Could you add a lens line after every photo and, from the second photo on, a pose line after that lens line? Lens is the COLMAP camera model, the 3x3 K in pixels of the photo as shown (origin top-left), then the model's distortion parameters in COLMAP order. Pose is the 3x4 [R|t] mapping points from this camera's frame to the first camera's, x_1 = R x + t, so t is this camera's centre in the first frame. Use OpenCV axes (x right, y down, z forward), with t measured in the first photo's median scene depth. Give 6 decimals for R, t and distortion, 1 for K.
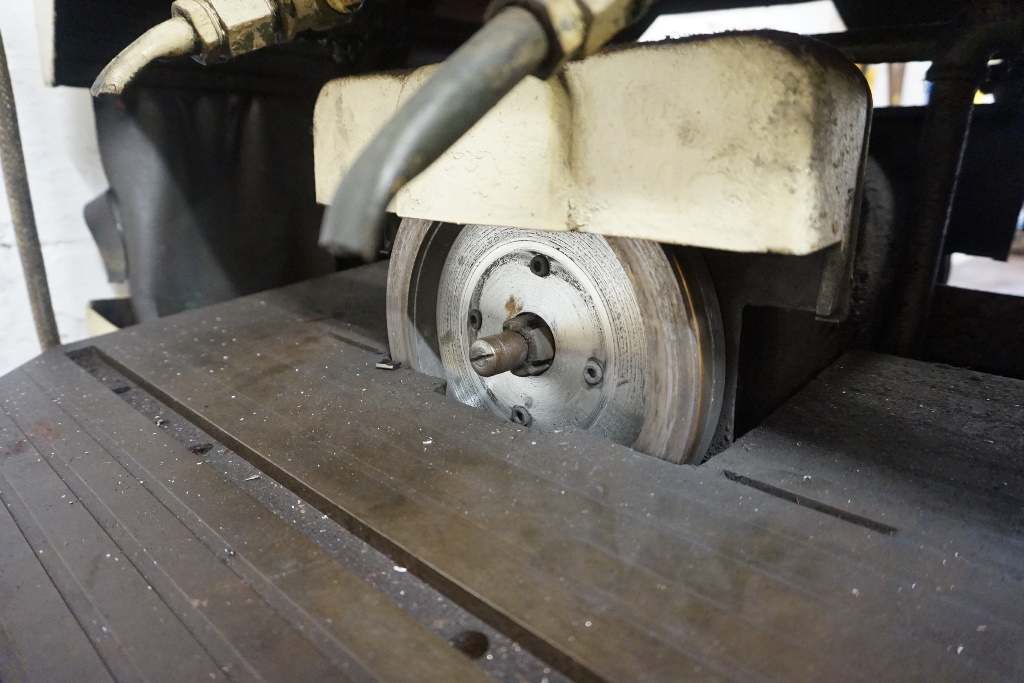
lens RADIAL K [[696.2, 0, 510.0], [0, 696.2, 340.9], [0, 0, 1]] dist [-0.039041, 0.026405]
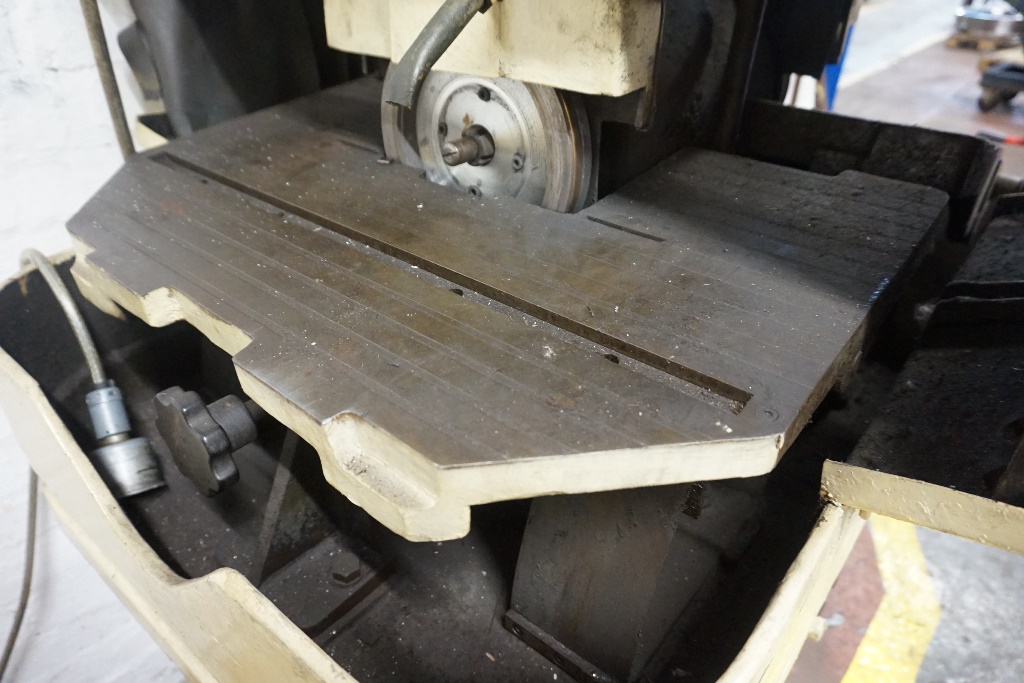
lens RADIAL K [[696.2, 0, 510.0], [0, 696.2, 340.9], [0, 0, 1]] dist [-0.039041, 0.026405]
pose [[0.997409, -0.031657, 0.064596, -0.019431], [0.012481, 0.960499, 0.278004, -0.006758], [-0.070845, -0.276477, 0.958406, -0.718278]]
